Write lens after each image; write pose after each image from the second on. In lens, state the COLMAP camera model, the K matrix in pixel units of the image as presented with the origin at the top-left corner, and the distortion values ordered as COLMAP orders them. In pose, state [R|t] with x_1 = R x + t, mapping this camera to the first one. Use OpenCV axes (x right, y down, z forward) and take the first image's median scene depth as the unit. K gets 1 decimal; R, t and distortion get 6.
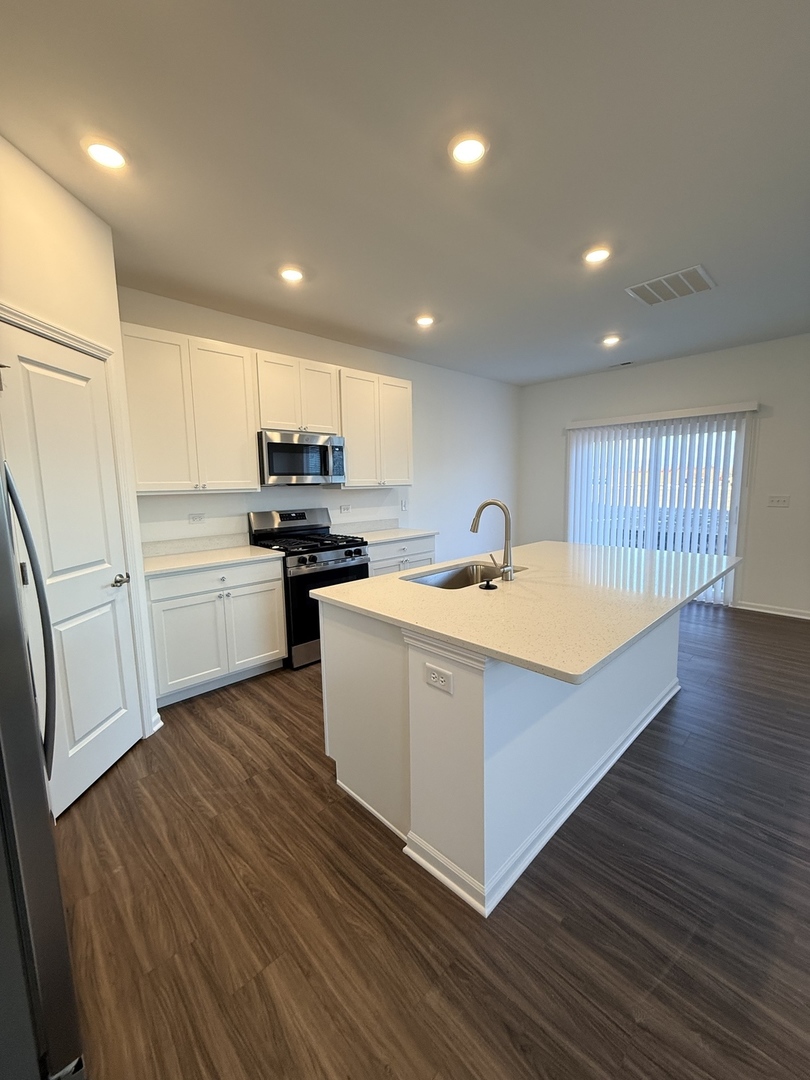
lens RADIAL K [[430.0, 0, 405.0], [0, 430.0, 540.0], [0, 0, 1]] dist [0.001458, 0.000058]
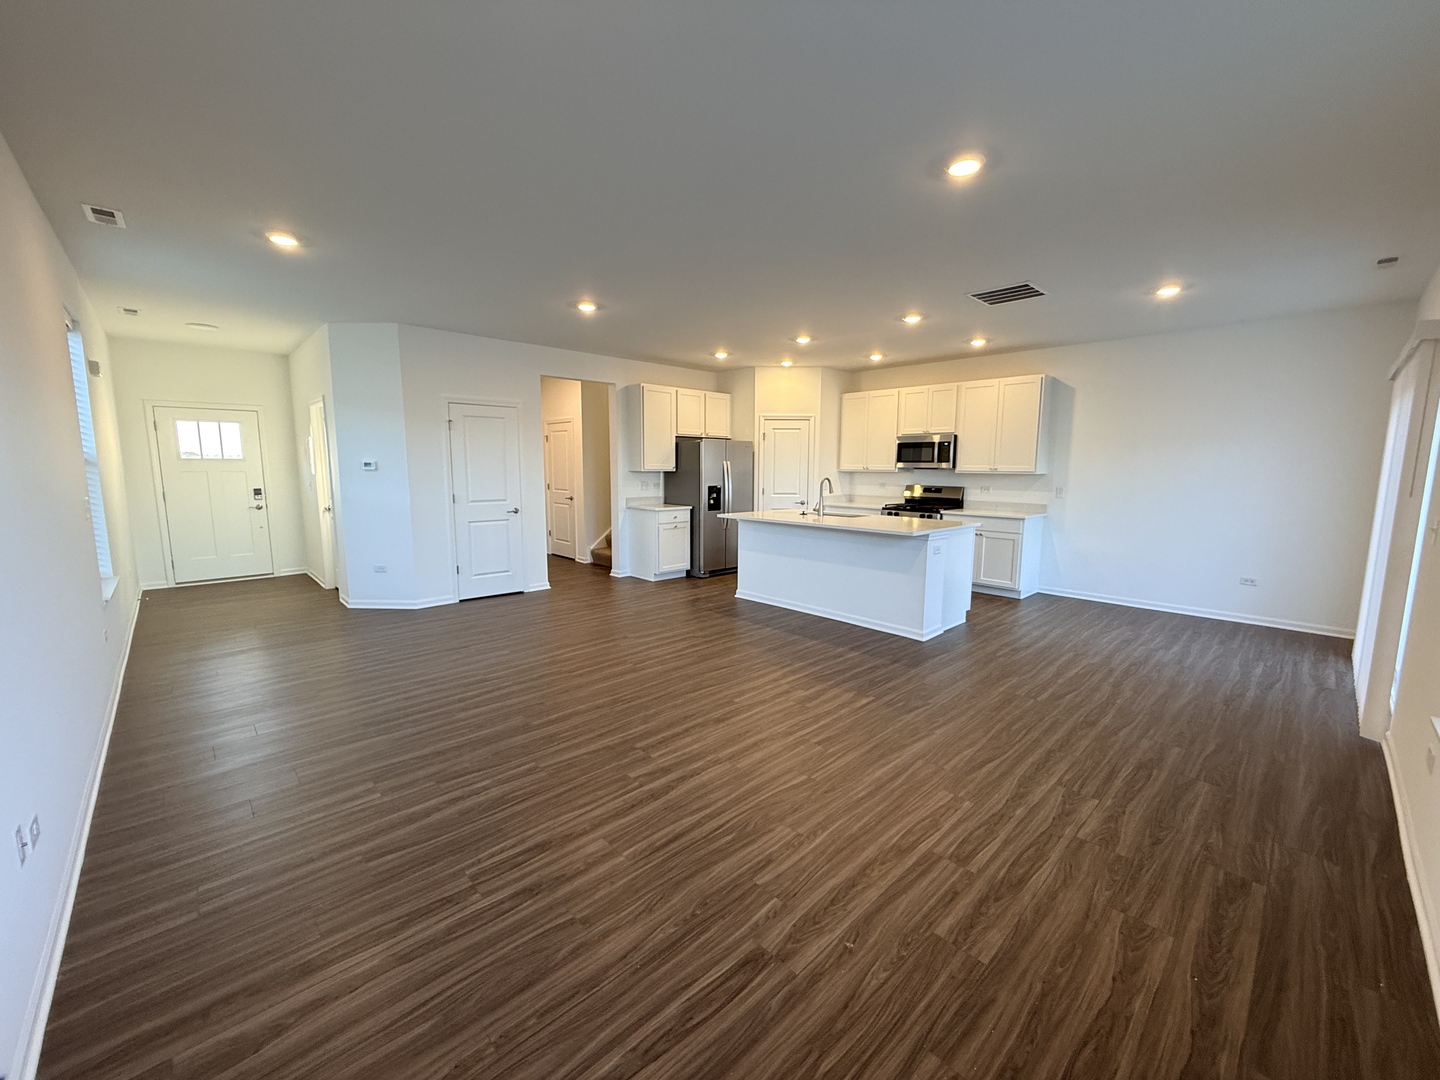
lens RADIAL K [[573.4, 0, 717.8], [0, 573.4, 542.4], [0, 0, 1]] dist [0.001458, 0.000058]
pose [[-0.001386, 0.151309, -0.988486, 1.939193], [-0.137648, 0.979048, 0.150057, -0.084099], [0.990480, 0.136271, 0.019471, 0.306862]]
